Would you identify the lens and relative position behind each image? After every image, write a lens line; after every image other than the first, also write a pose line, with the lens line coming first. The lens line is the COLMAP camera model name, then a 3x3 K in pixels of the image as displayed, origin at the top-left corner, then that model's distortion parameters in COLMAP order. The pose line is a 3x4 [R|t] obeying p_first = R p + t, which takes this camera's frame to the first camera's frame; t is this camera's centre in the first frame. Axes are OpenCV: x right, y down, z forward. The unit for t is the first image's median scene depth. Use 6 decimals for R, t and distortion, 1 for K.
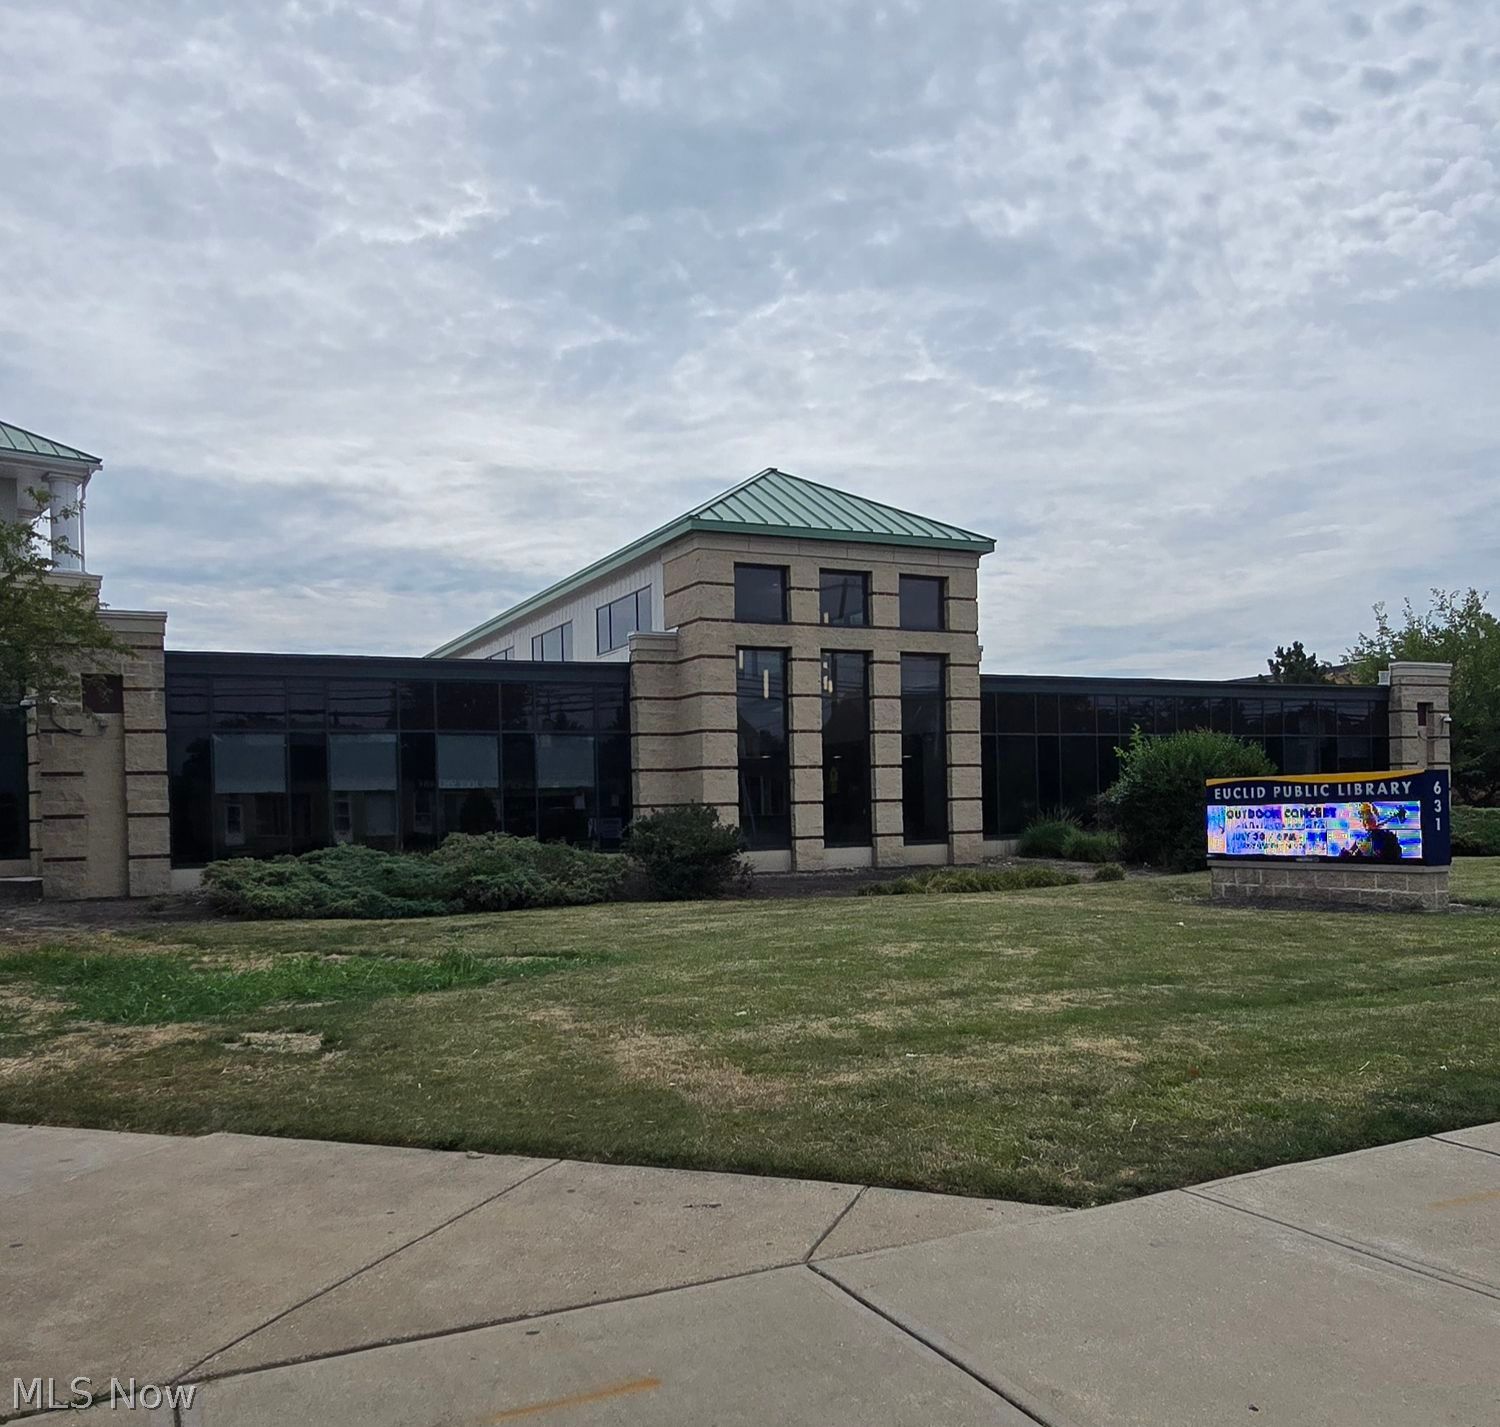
lens RADIAL K [[1447.9, 0, 750.0], [0, 1447.9, 713.5], [0, 0, 1]] dist [-0.163983, -0.013282]
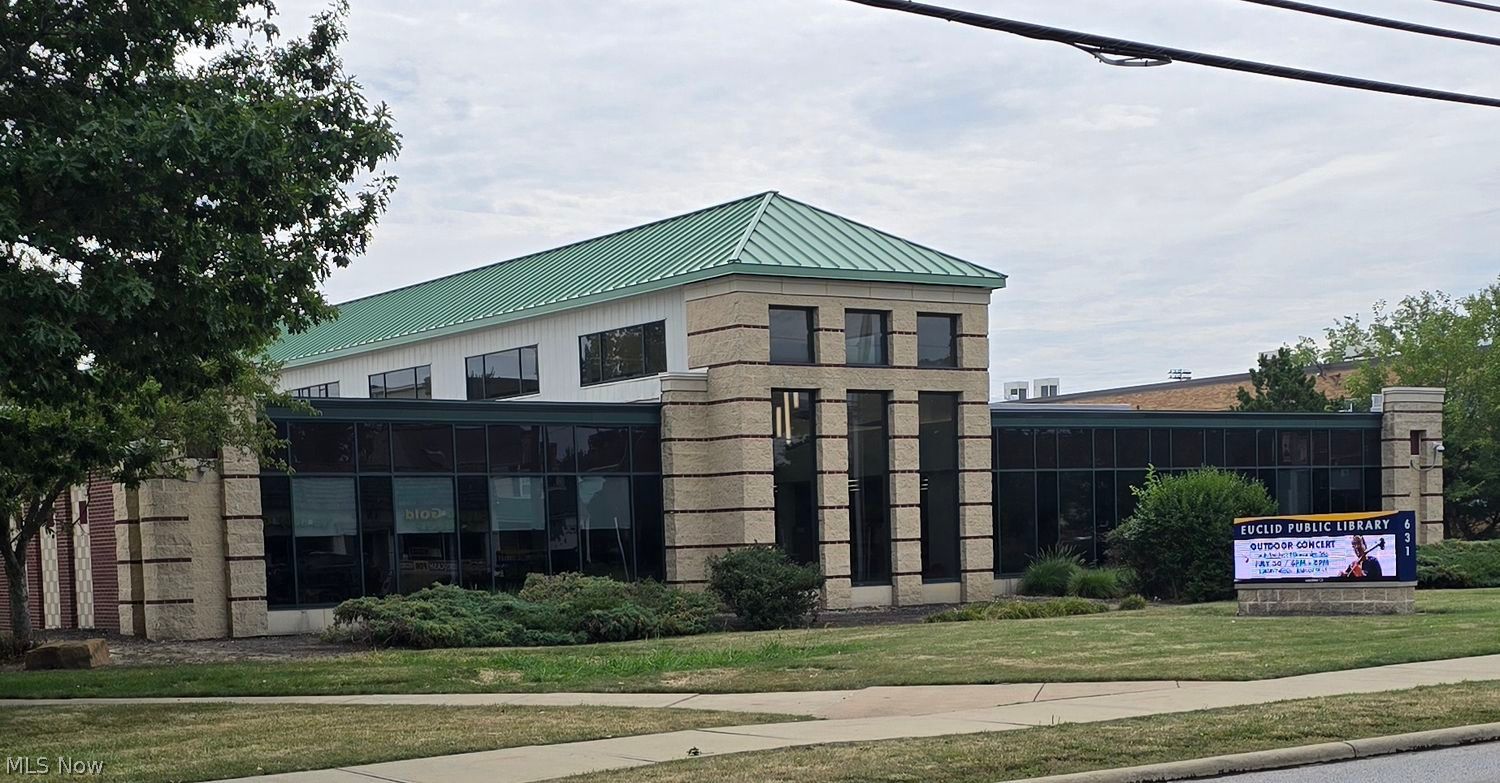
lens RADIAL K [[2482.6, 0, 750.0], [0, 2482.6, 391.5], [0, 0, 1]] dist [-0.487691, 0.210953]
pose [[0.986359, 0.002796, 0.164586, -0.307231], [-0.002678, 0.999996, -0.000936, -0.042341], [-0.164587, 0.000483, 0.986362, -0.703414]]
